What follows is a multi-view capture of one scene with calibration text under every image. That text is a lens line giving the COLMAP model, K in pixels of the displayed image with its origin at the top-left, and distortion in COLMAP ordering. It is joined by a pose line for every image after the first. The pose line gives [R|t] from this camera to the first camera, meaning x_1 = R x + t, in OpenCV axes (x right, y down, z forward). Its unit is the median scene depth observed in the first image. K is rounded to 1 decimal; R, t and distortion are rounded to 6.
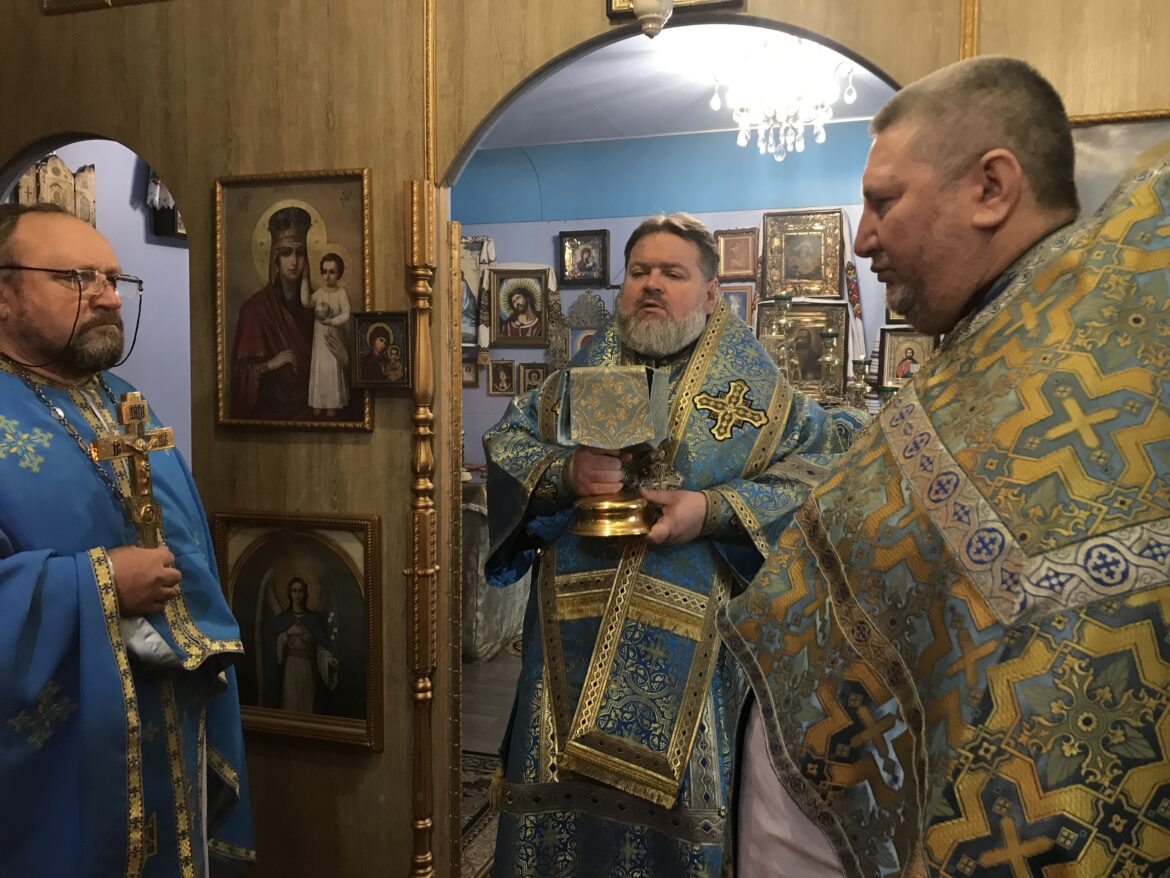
lens RADIAL K [[966.1, 0, 587.6], [0, 966.1, 432.7], [0, 0, 1]] dist [0.082869, -0.028983]
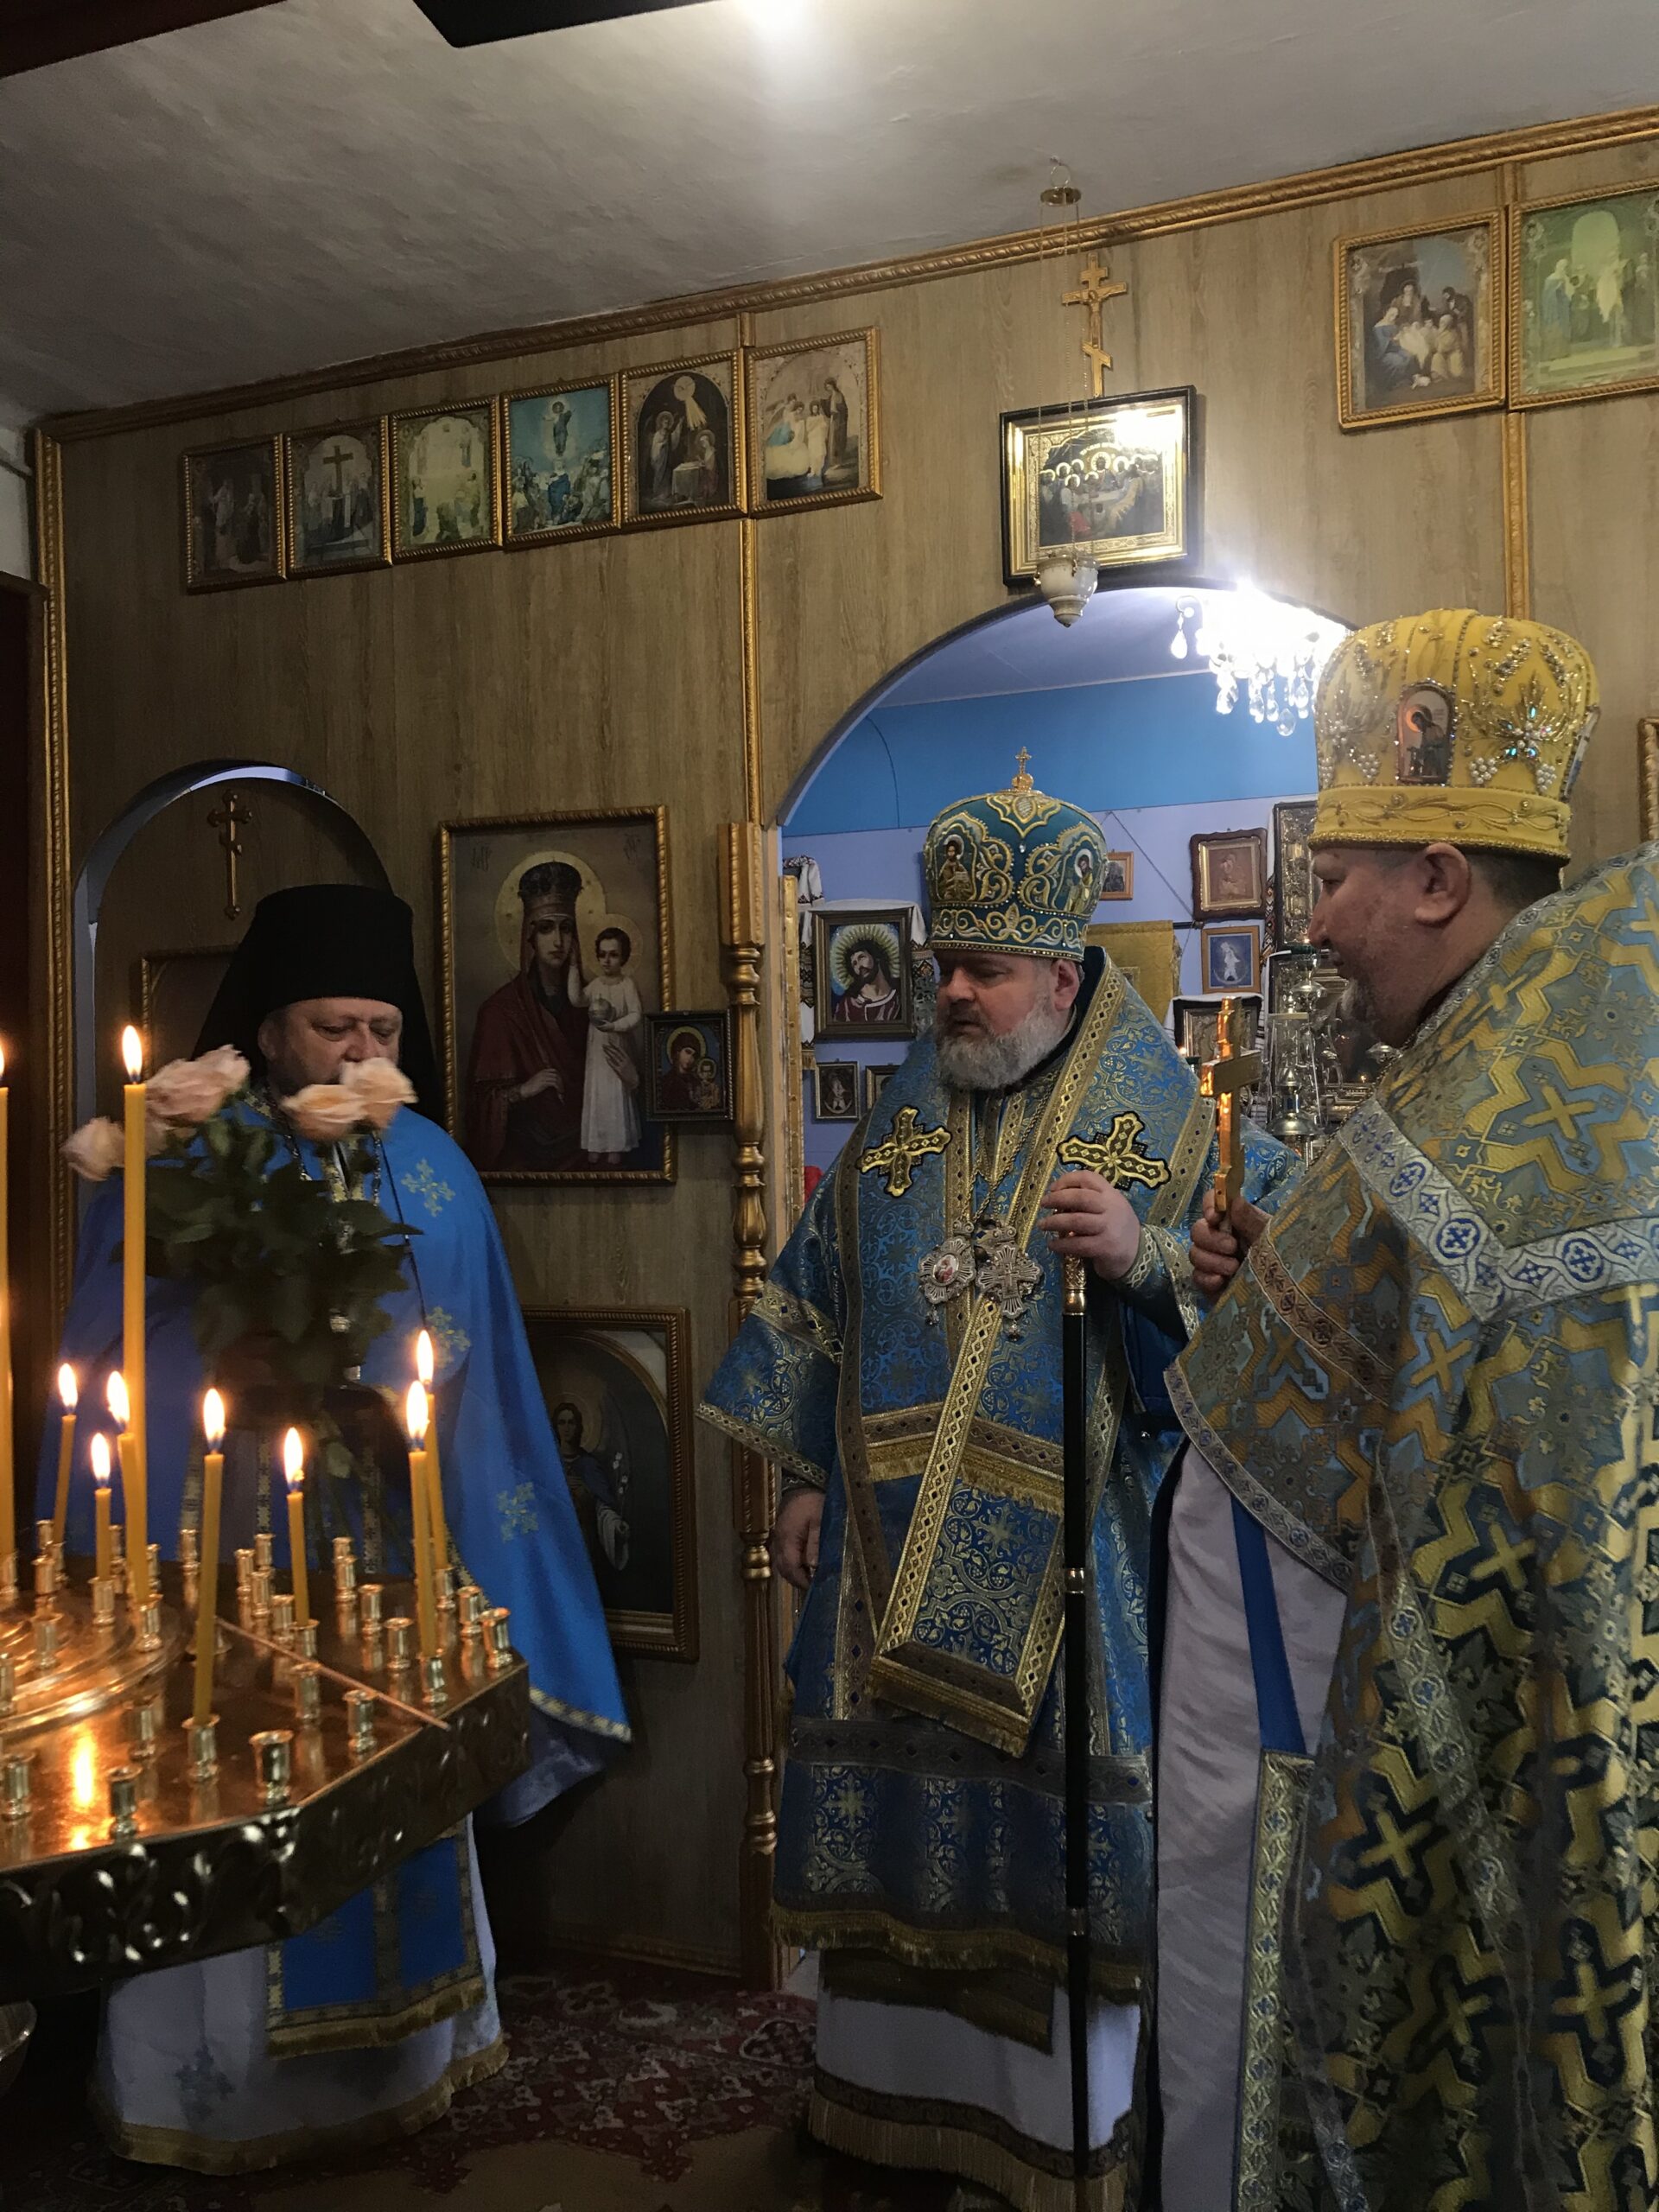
lens RADIAL K [[1826.4, 0, 837.5], [0, 1826.4, 1094.4], [0, 0, 1]] dist [0.082869, -0.028983]
pose [[0.996819, -0.025457, -0.075518, -0.007895], [0.021712, 0.998513, -0.050003, 0.002431], [0.076679, 0.048205, 0.995890, -0.274874]]
